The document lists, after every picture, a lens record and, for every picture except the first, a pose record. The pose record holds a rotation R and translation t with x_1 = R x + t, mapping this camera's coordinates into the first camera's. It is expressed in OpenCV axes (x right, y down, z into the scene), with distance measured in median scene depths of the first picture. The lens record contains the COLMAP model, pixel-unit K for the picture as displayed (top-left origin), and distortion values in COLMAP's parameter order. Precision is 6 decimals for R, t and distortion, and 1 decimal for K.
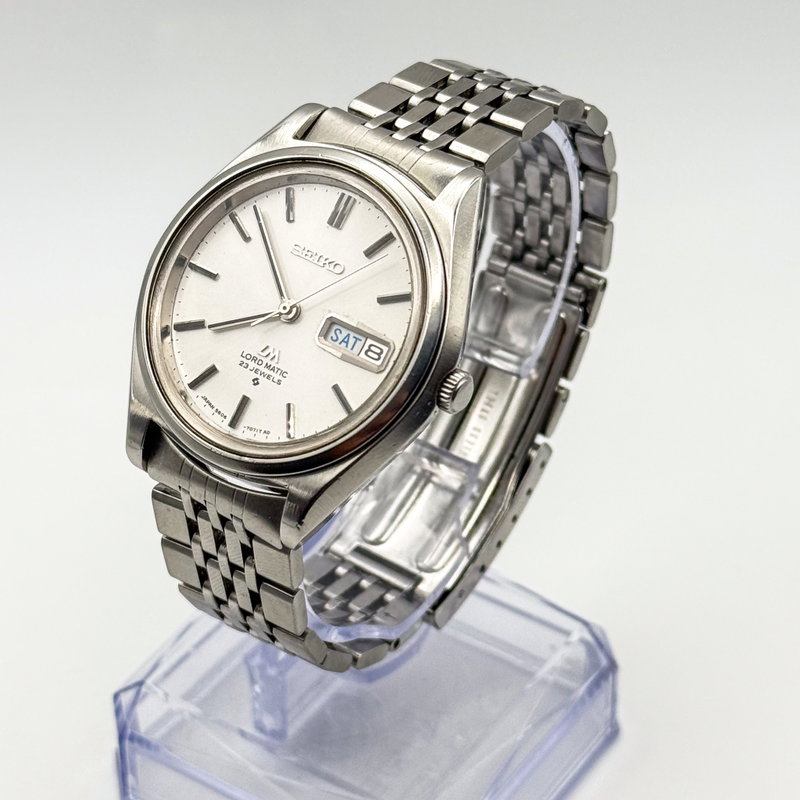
lens RADIAL K [[2194.3, 0, 400.0], [0, 2194.3, 400.0], [0, 0, 1]] dist [0.052513, 0.612589]
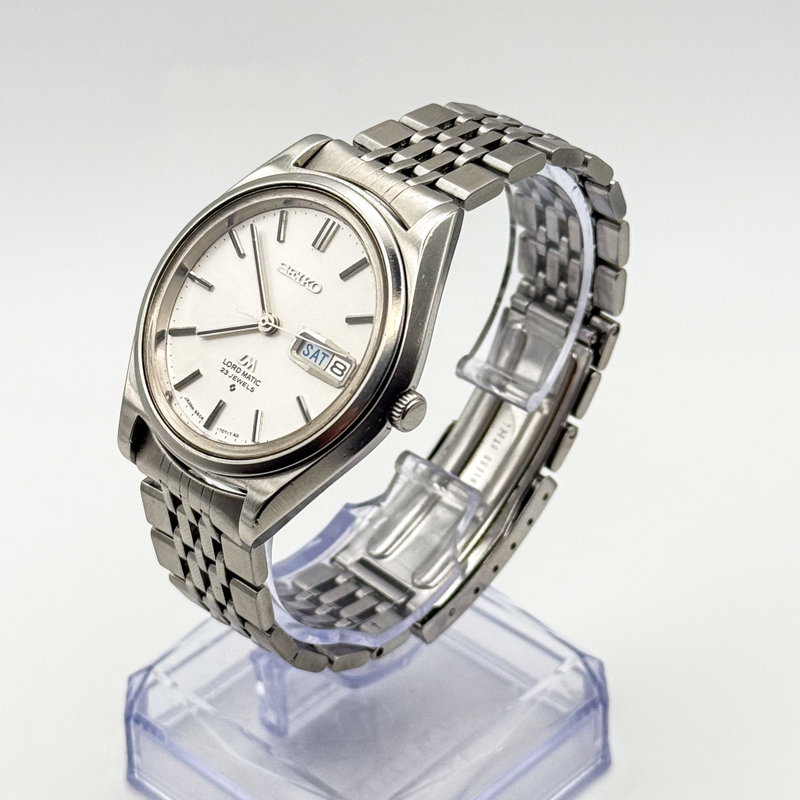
lens RADIAL K [[2194.3, 0, 400.0], [0, 2194.3, 400.0], [0, 0, 1]] dist [0.052513, 0.612589]
pose [[0.988213, 0.082293, -0.129088, 0.148056], [-0.085295, 0.996195, -0.017892, 0.009424], [0.127124, 0.028691, 0.991472, -0.049948]]
